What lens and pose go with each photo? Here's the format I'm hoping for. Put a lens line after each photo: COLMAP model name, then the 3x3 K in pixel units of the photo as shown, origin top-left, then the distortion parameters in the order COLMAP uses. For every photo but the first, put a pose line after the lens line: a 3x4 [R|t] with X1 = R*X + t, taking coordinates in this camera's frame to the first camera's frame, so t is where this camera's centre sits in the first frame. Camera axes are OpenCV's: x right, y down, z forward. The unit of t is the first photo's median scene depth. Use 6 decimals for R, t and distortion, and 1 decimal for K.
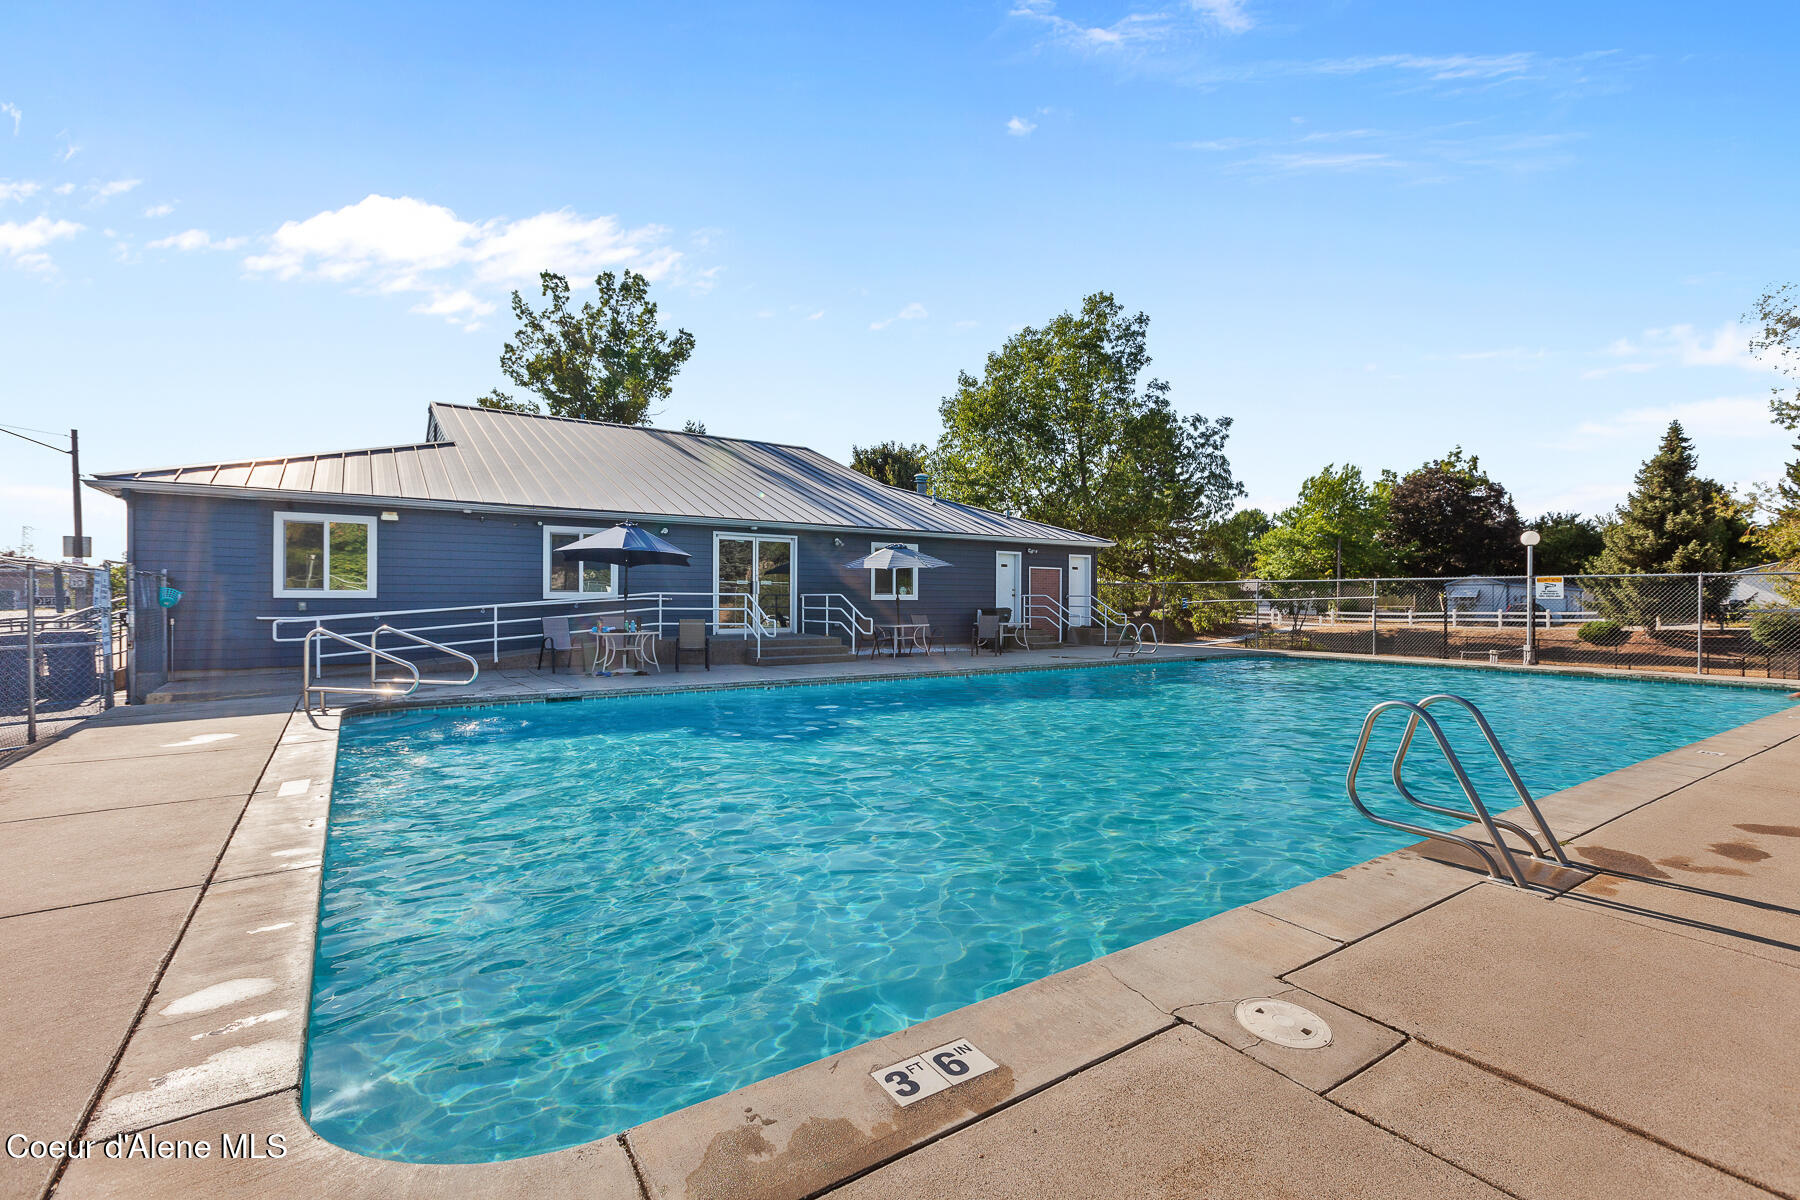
lens RADIAL K [[807.3, 0, 897.2], [0, 807.3, 602.0], [0, 0, 1]] dist [0.000902, 0.000040]
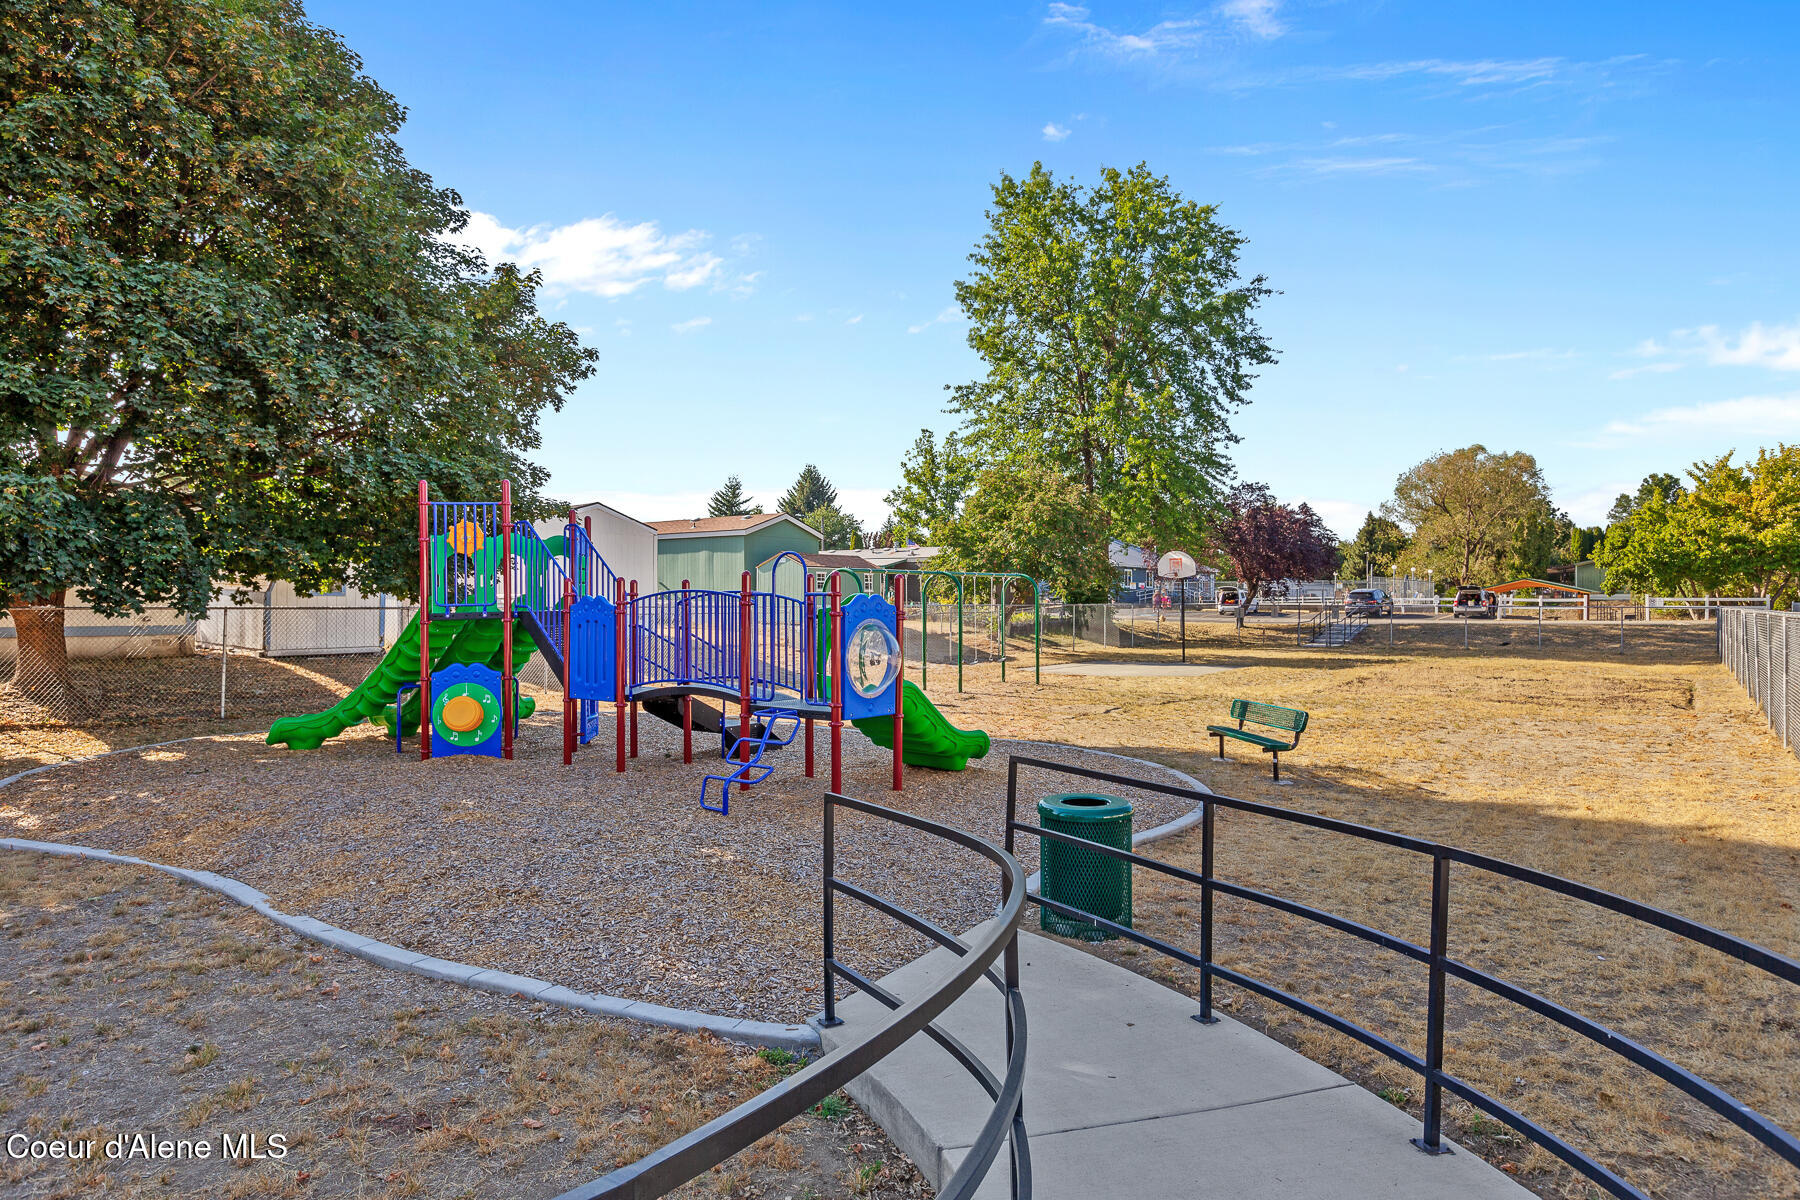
lens RADIAL K [[1087.9, 0, 899.9], [0, 1087.9, 601.2], [0, 0, 1]] dist [0.000658, -0.000016]
pose [[0.999239, -0.004398, -0.038769, 0.007835], [0.004481, 0.999988, 0.002063, -0.003588], [0.038760, -0.002235, 0.999246, -0.381559]]
